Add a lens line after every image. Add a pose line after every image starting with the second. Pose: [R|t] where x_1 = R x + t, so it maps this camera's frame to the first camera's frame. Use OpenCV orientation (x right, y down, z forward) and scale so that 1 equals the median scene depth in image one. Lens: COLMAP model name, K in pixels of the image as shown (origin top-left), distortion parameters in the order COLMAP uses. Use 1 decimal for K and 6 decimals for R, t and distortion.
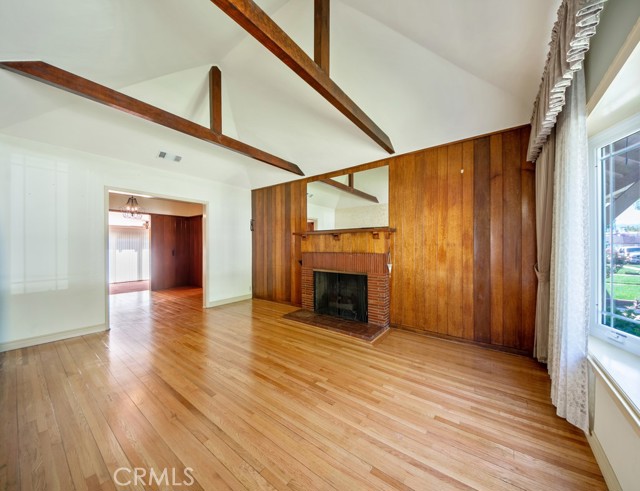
lens RADIAL K [[233.6, 0, 324.6], [0, 233.6, 243.8], [0, 0, 1]] dist [0.041671, -0.004432]
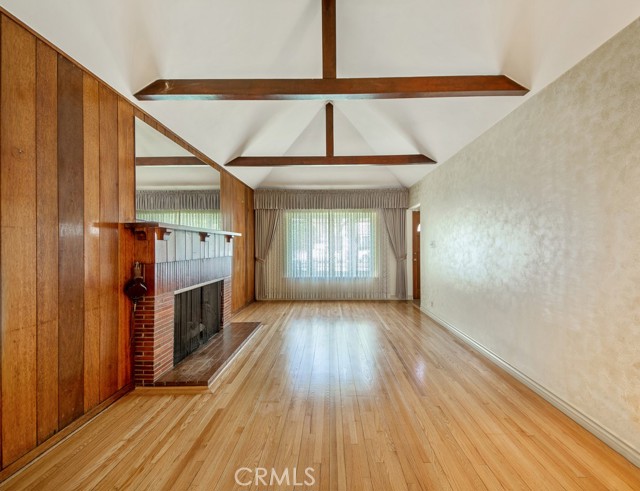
lens RADIAL K [[233.6, 0, 326.6], [0, 233.6, 243.9], [0, 0, 1]] dist [0.041671, -0.004432]
pose [[-0.596340, 0.003892, 0.802723, -0.826241], [-0.017496, 0.999688, -0.017845, -0.003667], [-0.802542, -0.024687, -0.596085, 1.182891]]
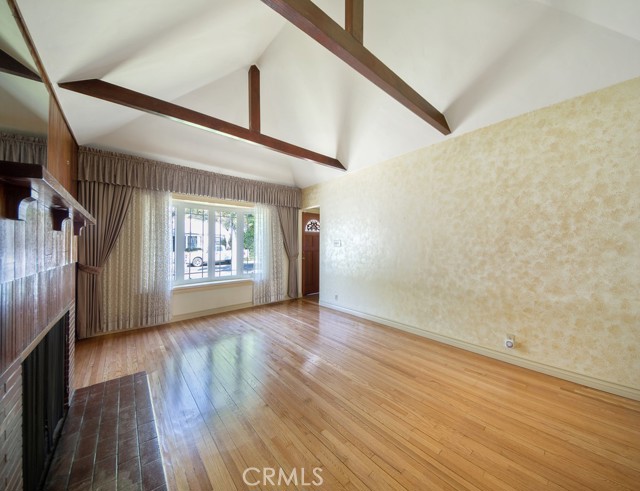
lens RADIAL K [[233.6, 0, 317.8], [0, 233.6, 247.1], [0, 0, 1]] dist [0.041671, -0.004432]
pose [[-0.976962, -0.000686, 0.213414, -0.409676], [-0.005052, 0.999789, -0.019913, 0.012226], [-0.213355, -0.020533, -0.976759, 1.320634]]
